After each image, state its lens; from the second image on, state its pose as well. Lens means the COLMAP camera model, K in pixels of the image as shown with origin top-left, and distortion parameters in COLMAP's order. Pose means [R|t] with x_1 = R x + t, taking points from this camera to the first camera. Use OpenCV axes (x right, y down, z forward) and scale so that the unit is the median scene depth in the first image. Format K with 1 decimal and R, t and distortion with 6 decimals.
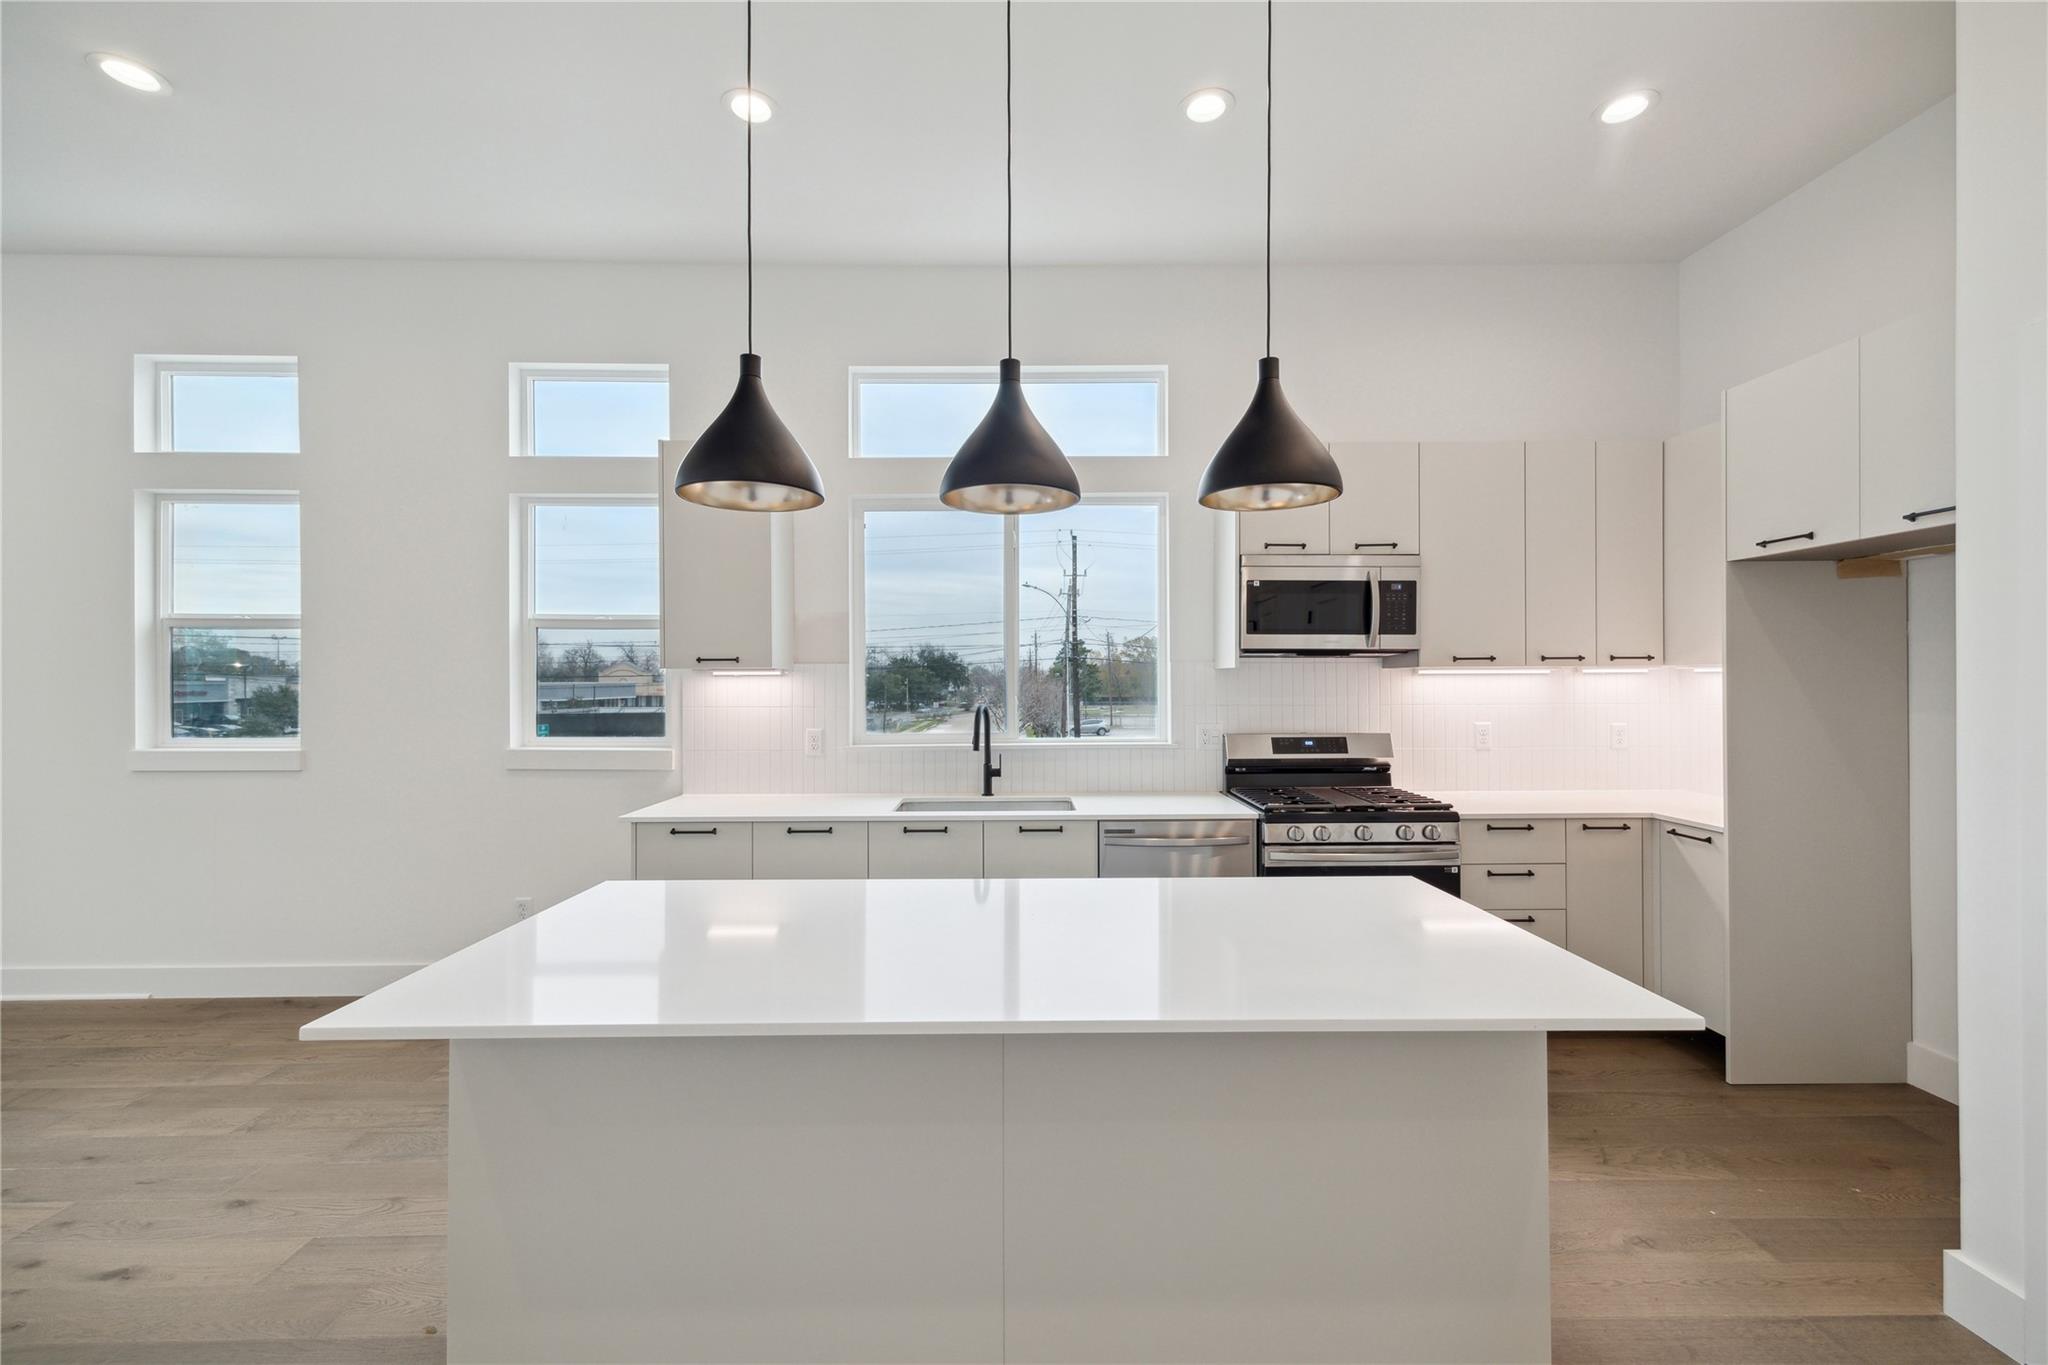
lens RADIAL K [[812.7, 0, 1019.4], [0, 812.7, 681.1], [0, 0, 1]] dist [0.001883, 0.000208]
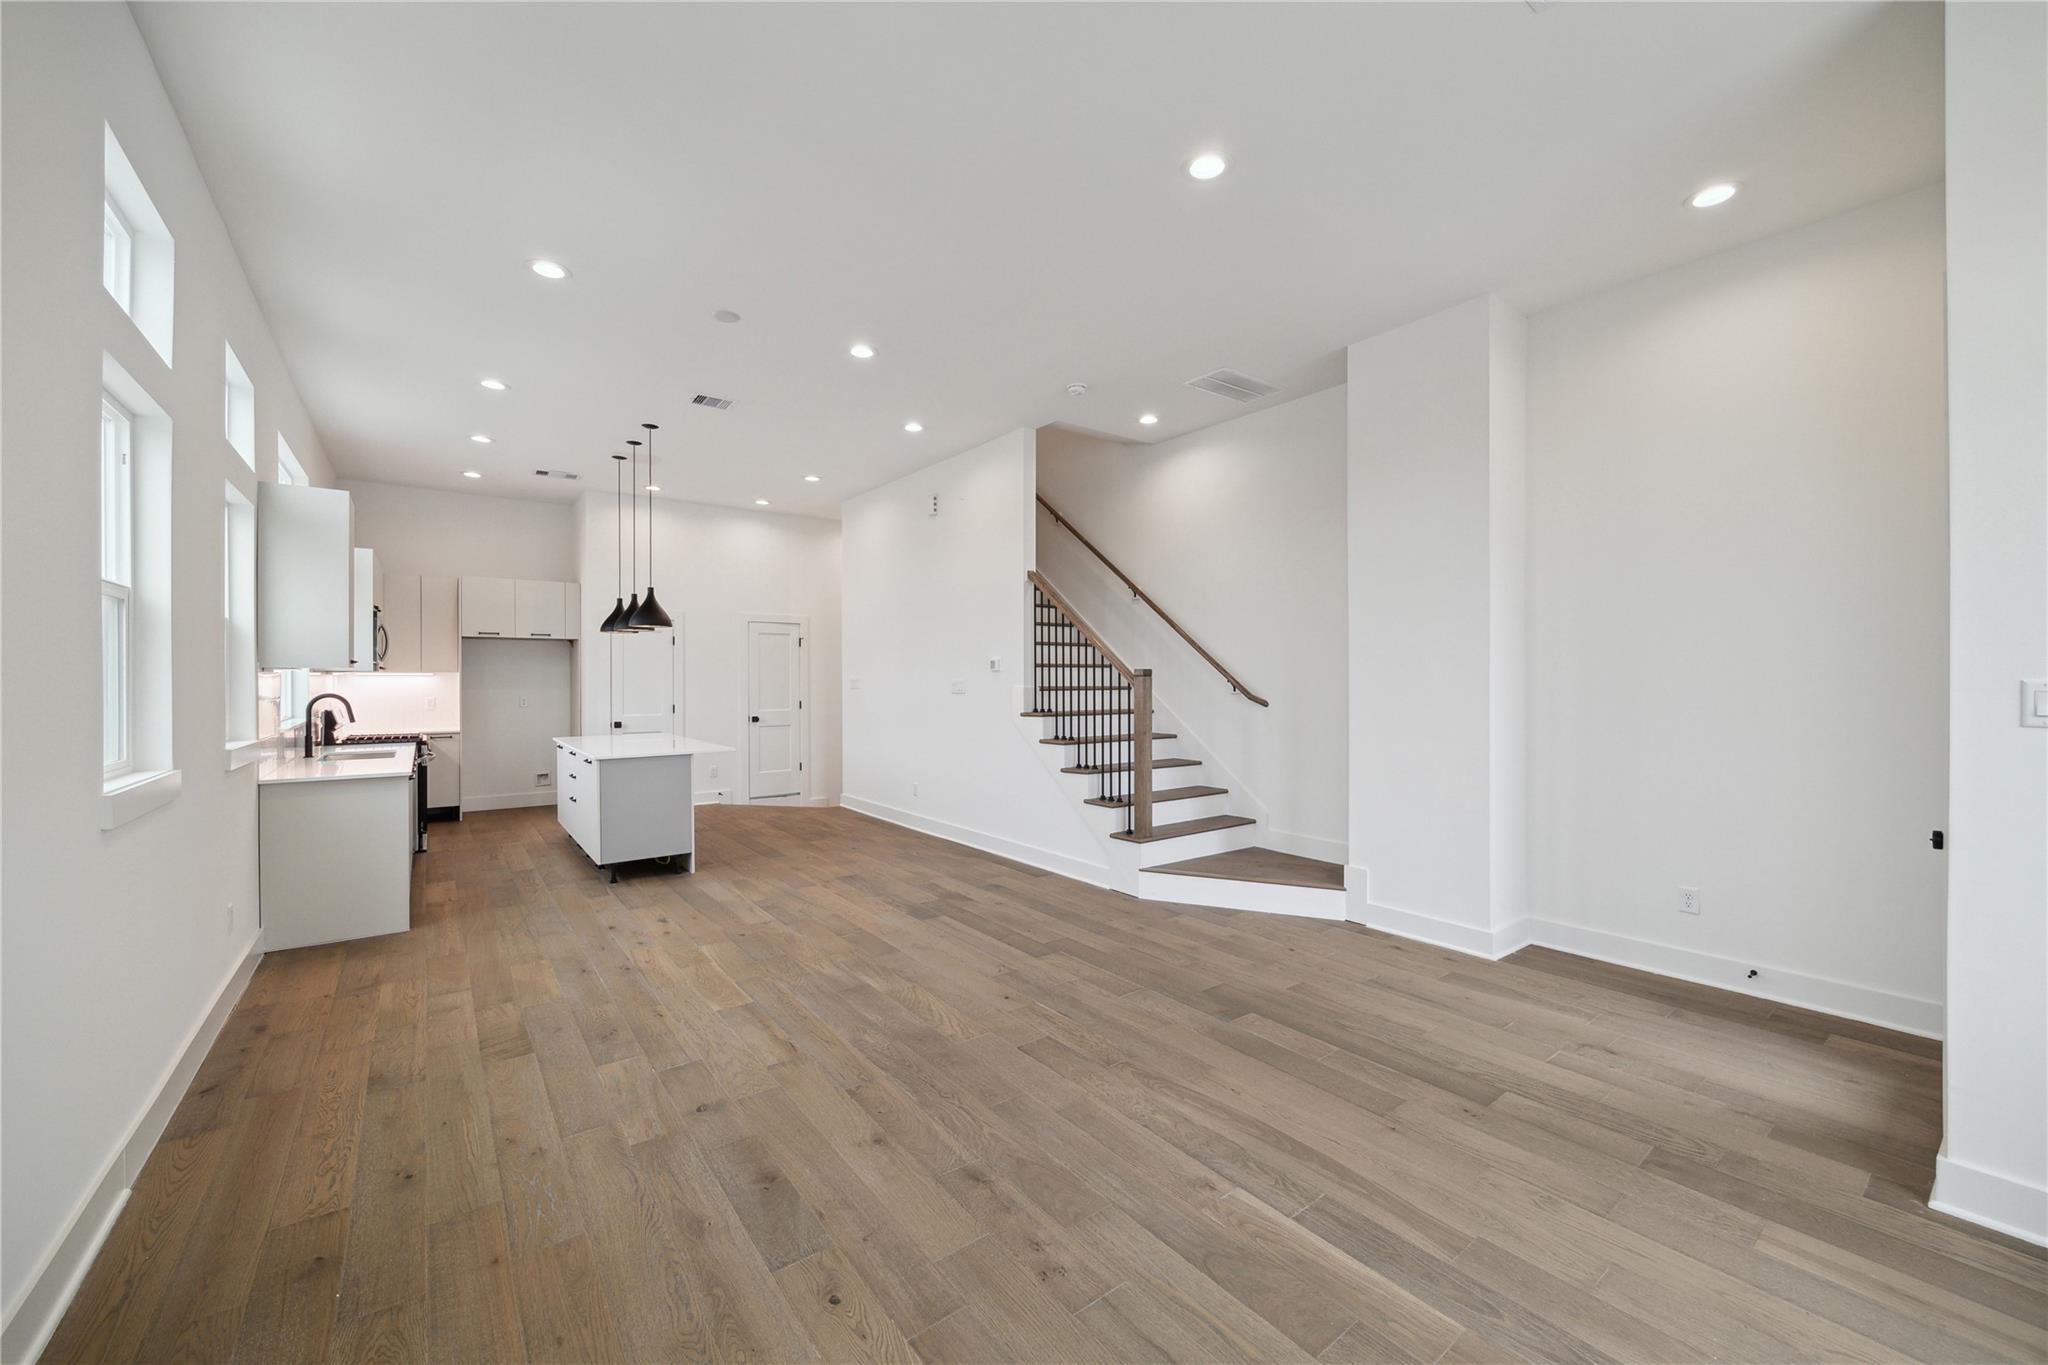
lens RADIAL K [[812.7, 0, 1019.4], [0, 812.7, 681.1], [0, 0, 1]] dist [0.001883, 0.000208]
pose [[-0.576871, -0.001158, 0.816835, -2.150187], [0.000041, 0.999999, 0.001447, 0.004105], [-0.816835, 0.000868, -0.576870, 0.889103]]
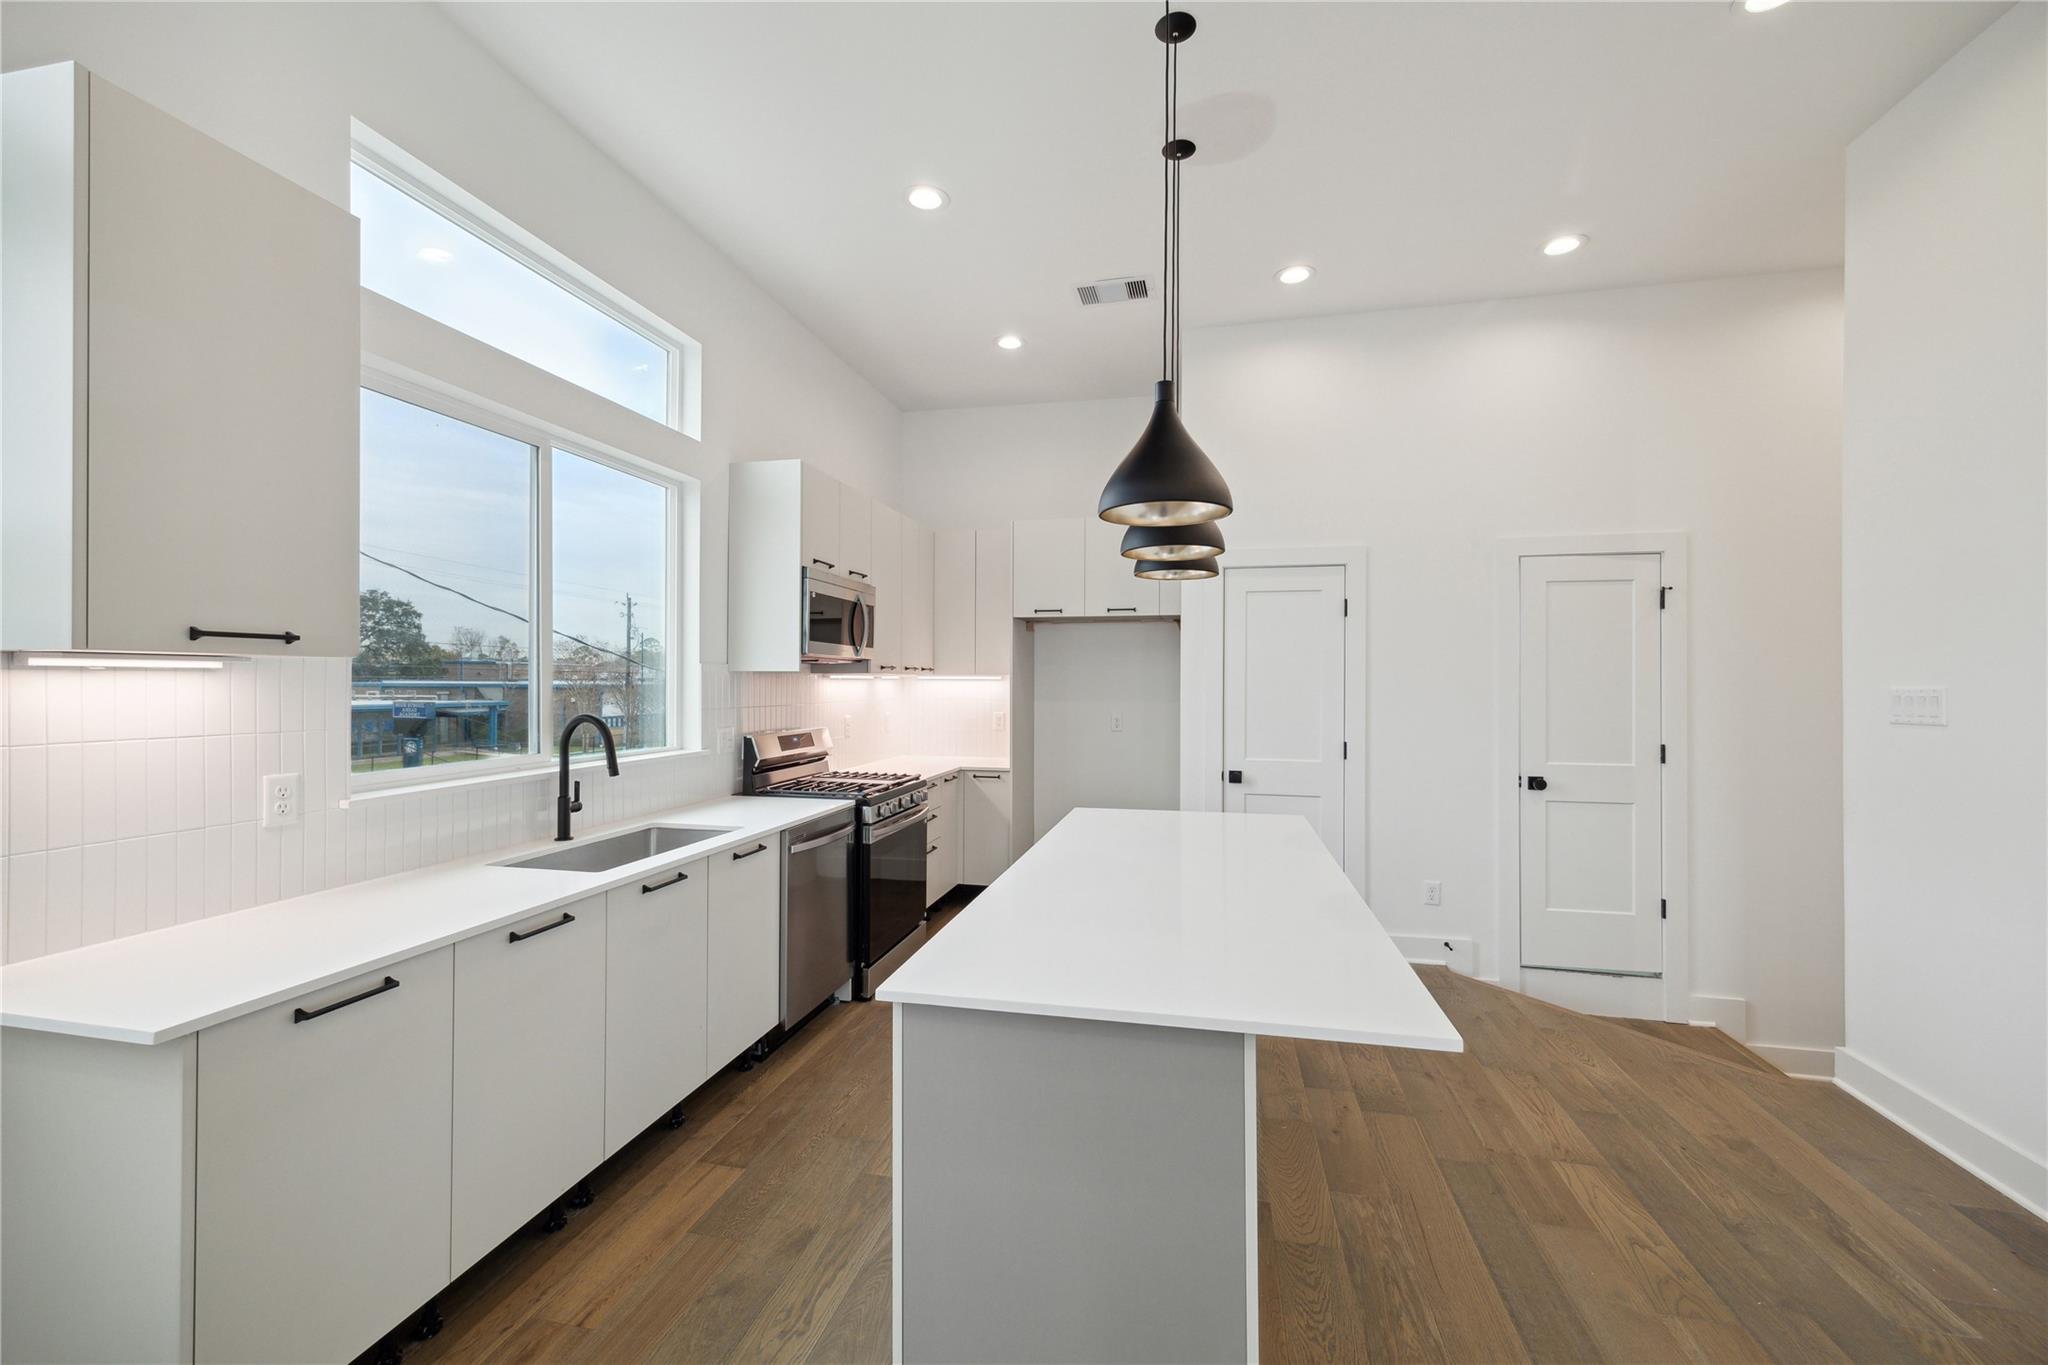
lens RADIAL K [[812.7, 0, 1019.4], [0, 812.7, 681.1], [0, 0, 1]] dist [0.001883, 0.000208]
pose [[0.246447, 0.005298, 0.969142, -0.718252], [-0.005579, 0.999976, -0.004048, -0.001144], [-0.969140, -0.004410, 0.246471, 0.469817]]
